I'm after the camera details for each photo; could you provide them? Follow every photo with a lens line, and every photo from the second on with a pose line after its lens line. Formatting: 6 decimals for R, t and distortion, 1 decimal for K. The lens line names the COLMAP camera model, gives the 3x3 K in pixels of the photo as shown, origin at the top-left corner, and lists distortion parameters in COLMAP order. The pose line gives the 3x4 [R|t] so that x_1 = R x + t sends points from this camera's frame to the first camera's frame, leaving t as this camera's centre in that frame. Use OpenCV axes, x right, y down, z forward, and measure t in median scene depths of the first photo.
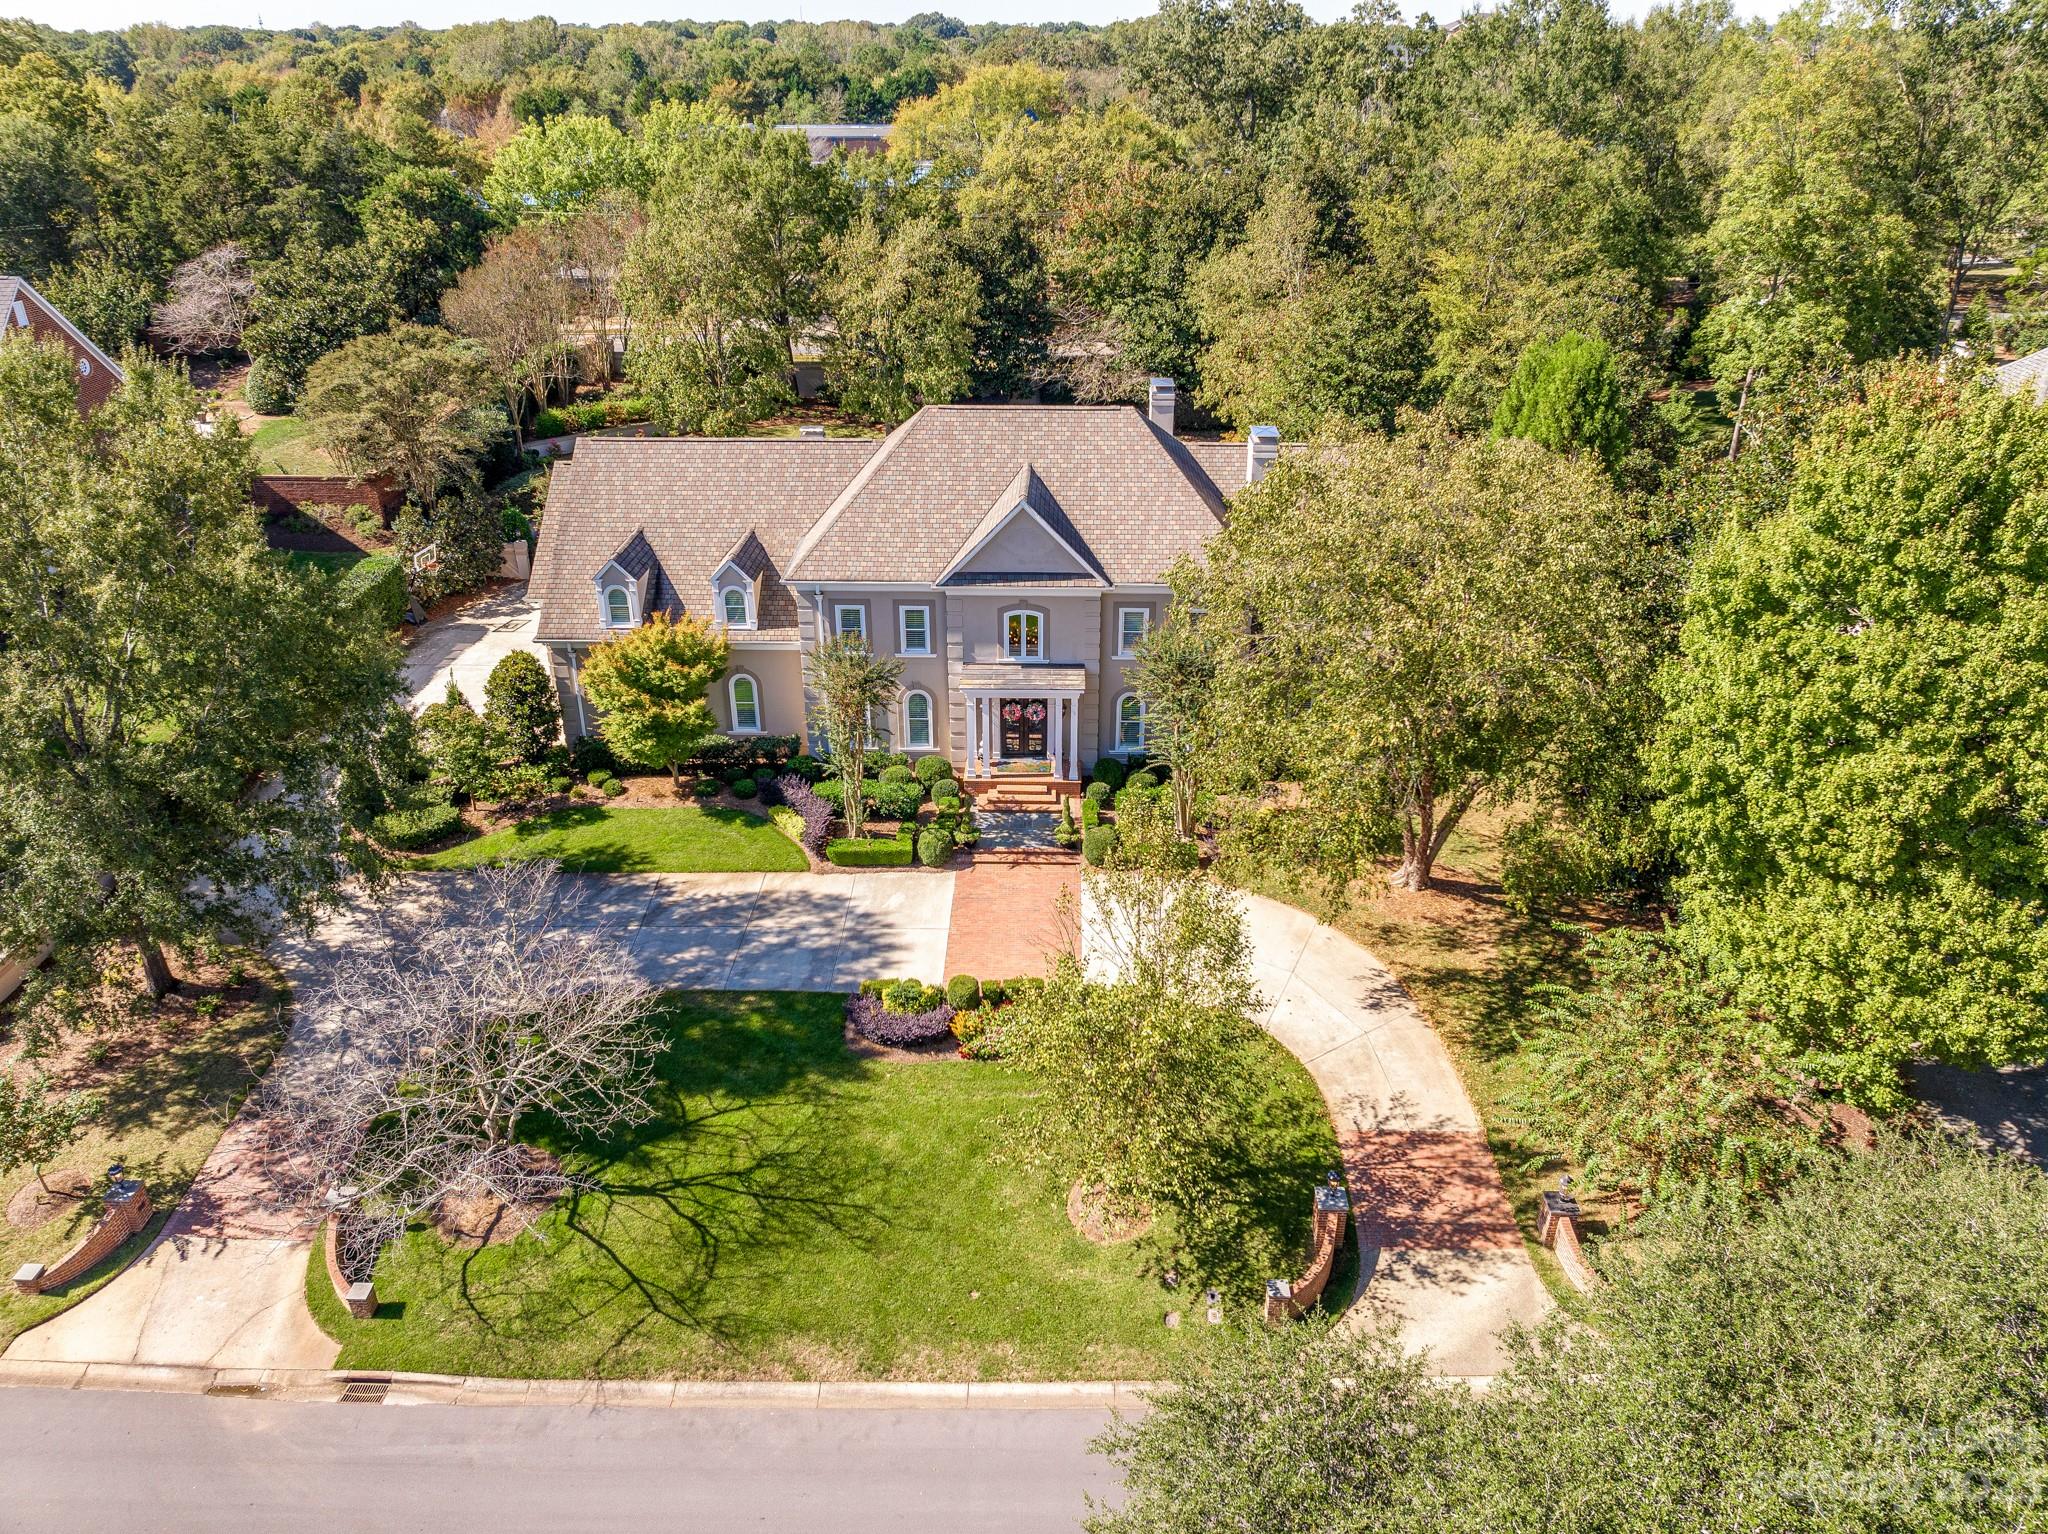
lens RADIAL K [[1422.6, 0, 1024.0], [0, 1422.6, 767.0], [0, 0, 1]] dist [-0.021285, -0.002787]
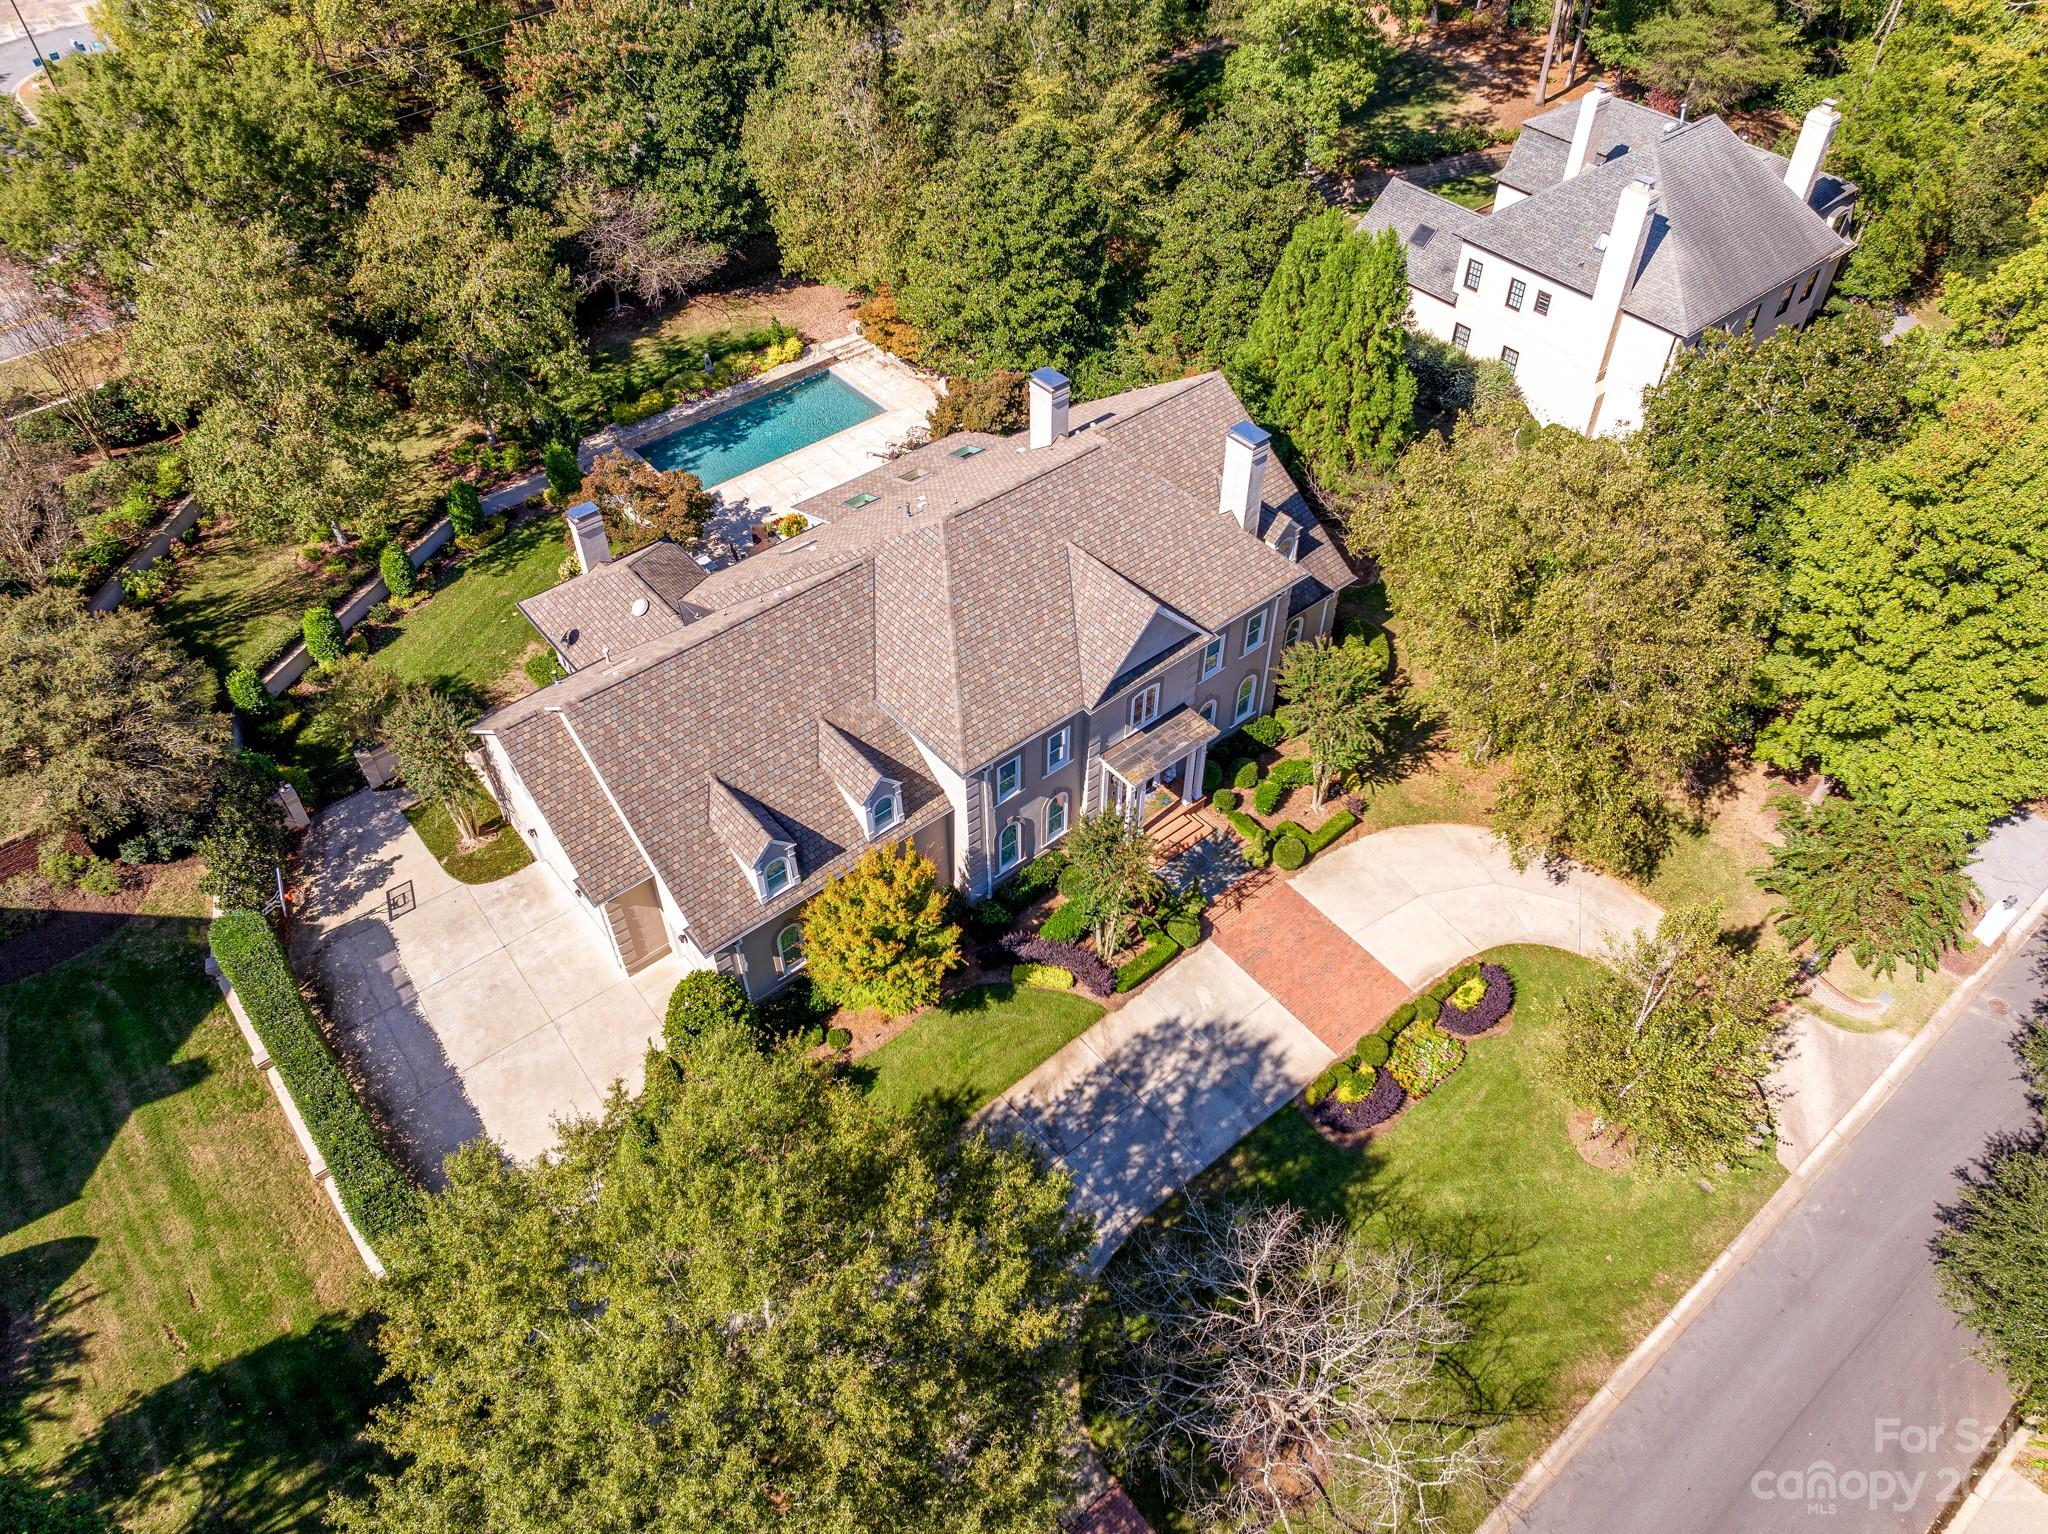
lens RADIAL K [[1457.1, 0, 1014.1], [0, 1457.1, 762.6], [0, 0, 1]] dist [-0.049578, 0.033461]
pose [[0.751232, -0.477690, 0.455480, -0.690300], [0.315451, 0.866012, 0.387960, -0.600442], [-0.579776, -0.147766, 0.801265, 0.239128]]
